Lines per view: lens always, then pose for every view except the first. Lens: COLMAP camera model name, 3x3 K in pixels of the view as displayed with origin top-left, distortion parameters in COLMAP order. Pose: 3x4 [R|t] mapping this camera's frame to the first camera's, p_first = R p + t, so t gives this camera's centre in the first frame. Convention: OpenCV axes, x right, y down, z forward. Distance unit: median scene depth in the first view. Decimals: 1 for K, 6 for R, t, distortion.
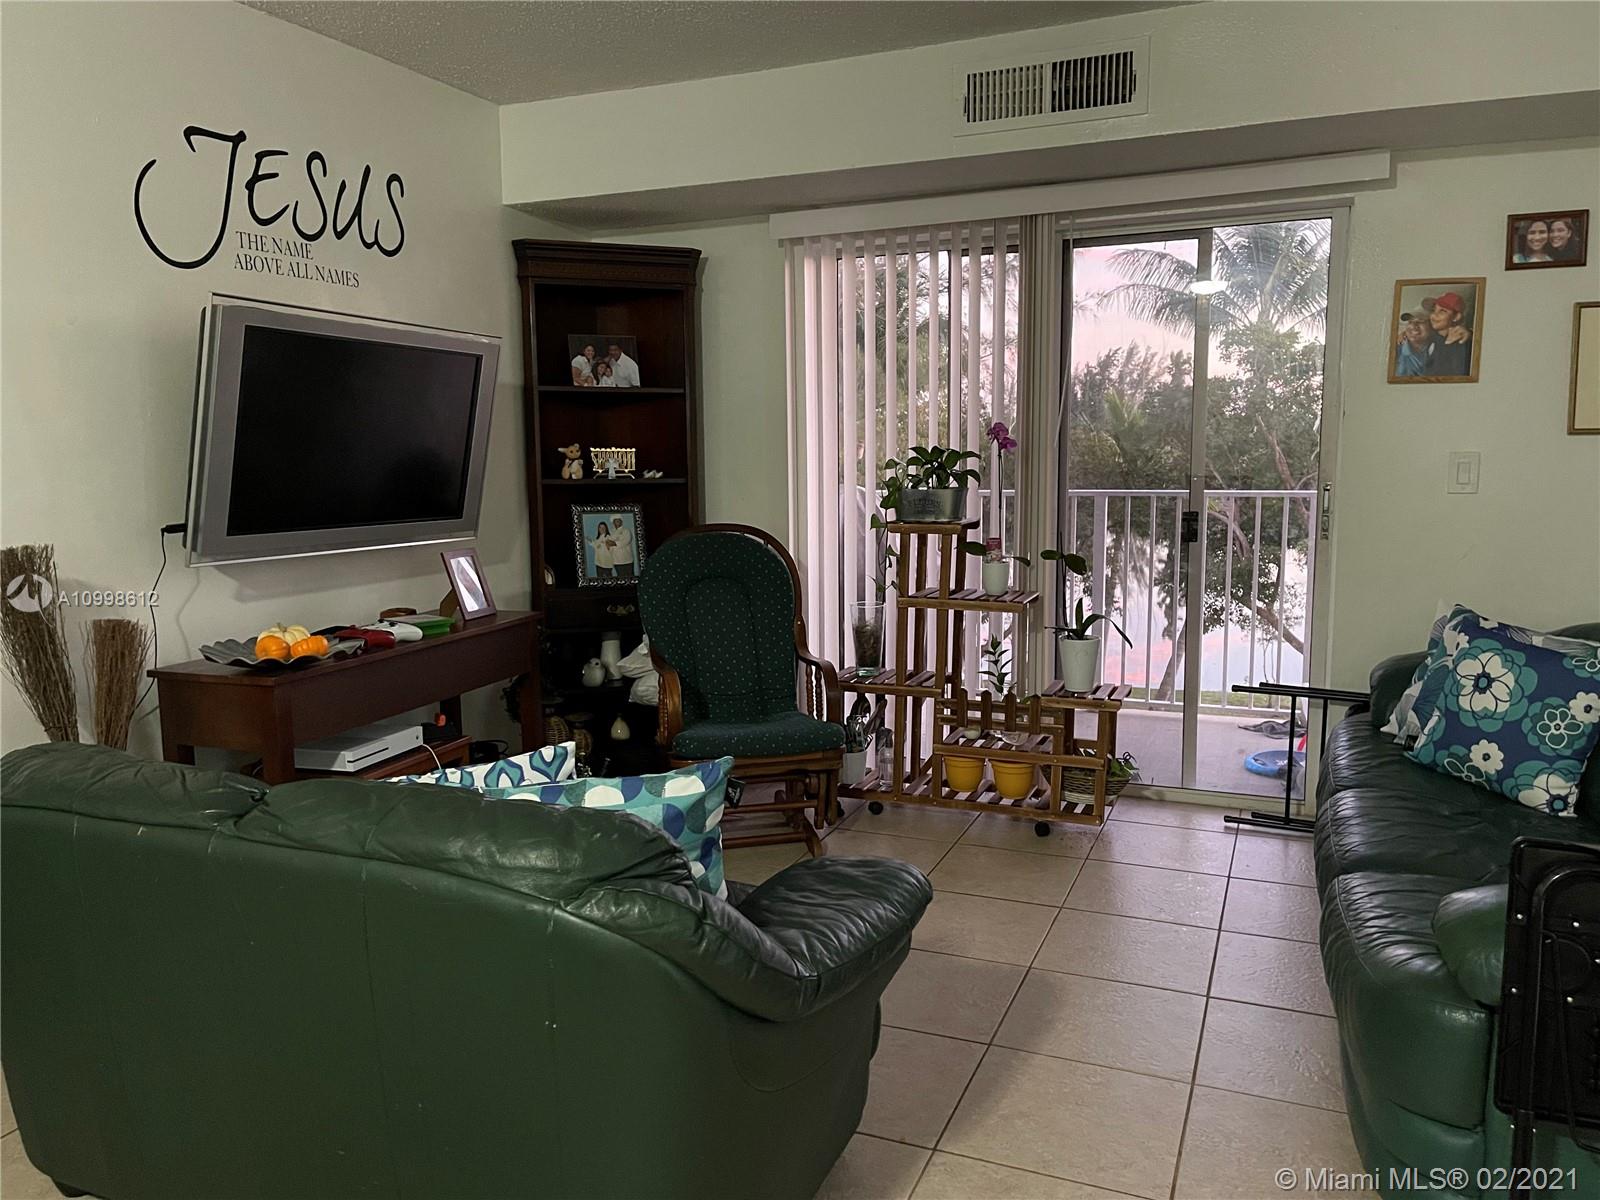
lens RADIAL K [[1201.3, 0, 800.0], [0, 1201.3, 600.0], [0, 0, 1]] dist [0.058848, -0.064259]
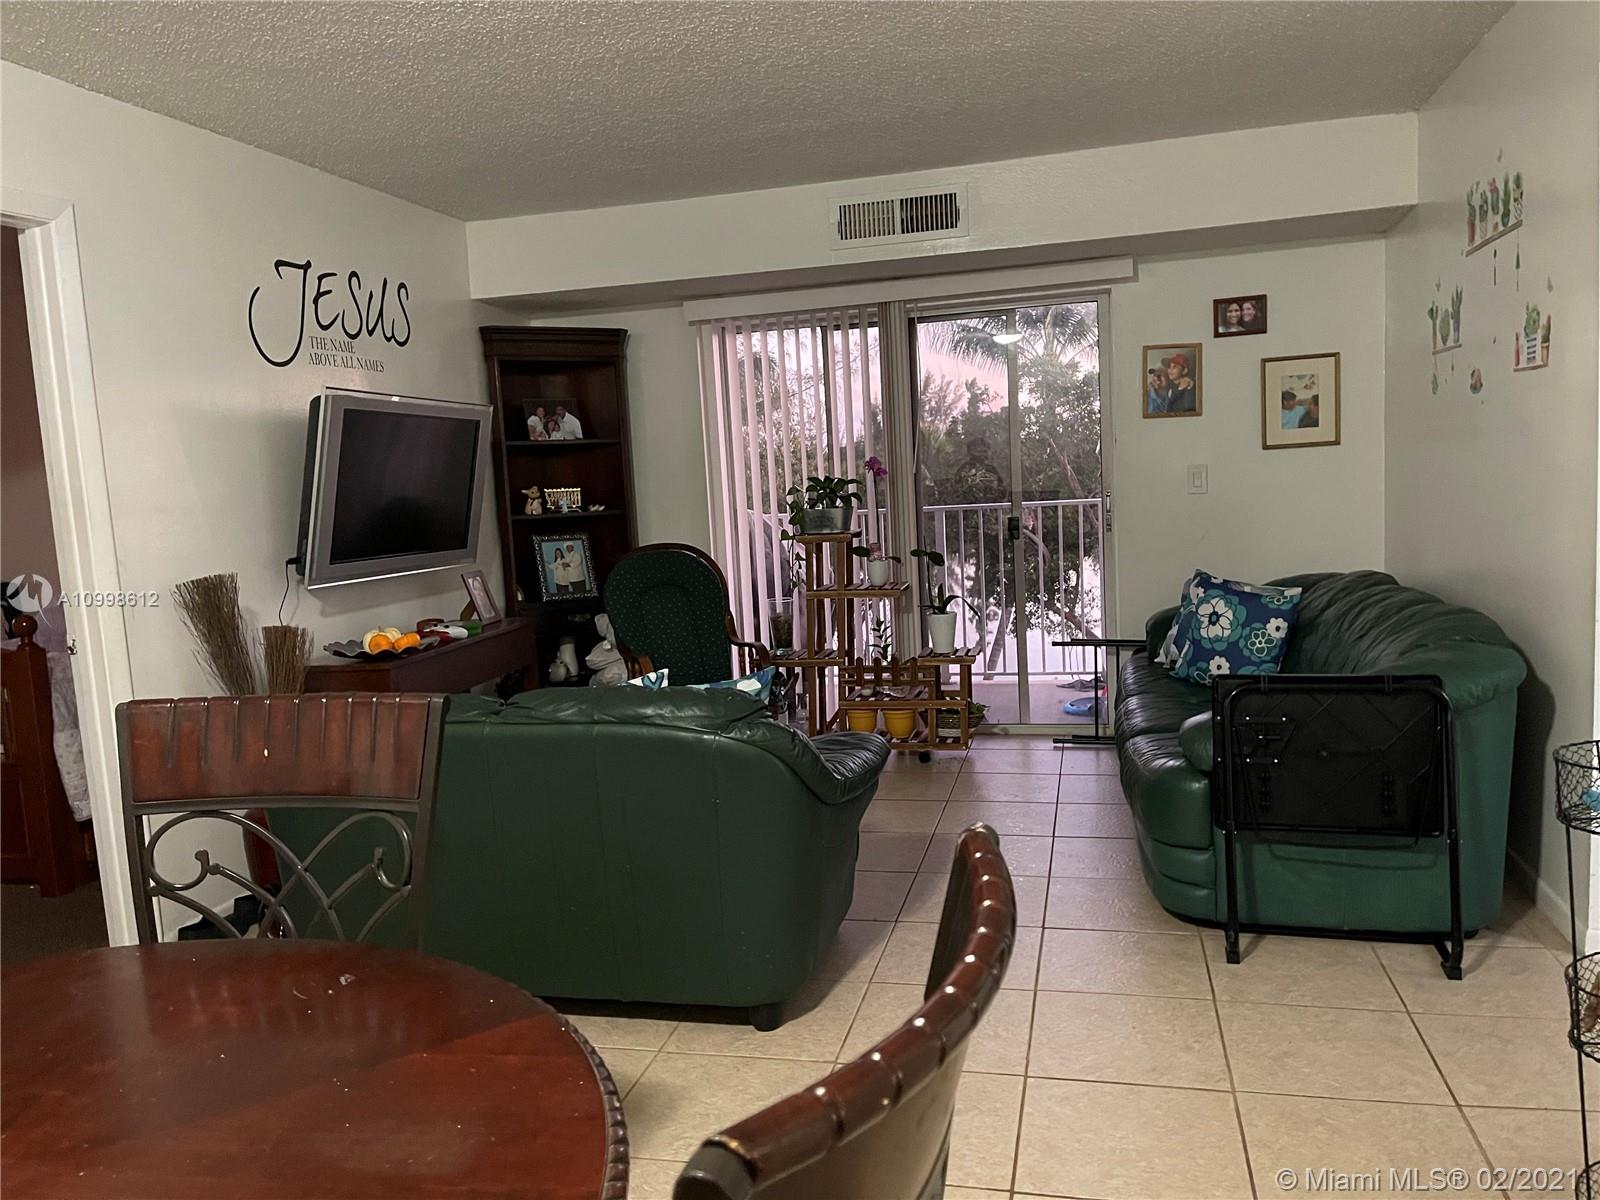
lens RADIAL K [[1201.3, 0, 800.0], [0, 1201.3, 600.0], [0, 0, 1]] dist [0.058848, -0.064259]
pose [[0.986966, -0.058044, 0.150095, -0.122491], [0.062160, 0.997804, -0.022873, 0.036638], [-0.148438, 0.031905, 0.988407, -0.297575]]
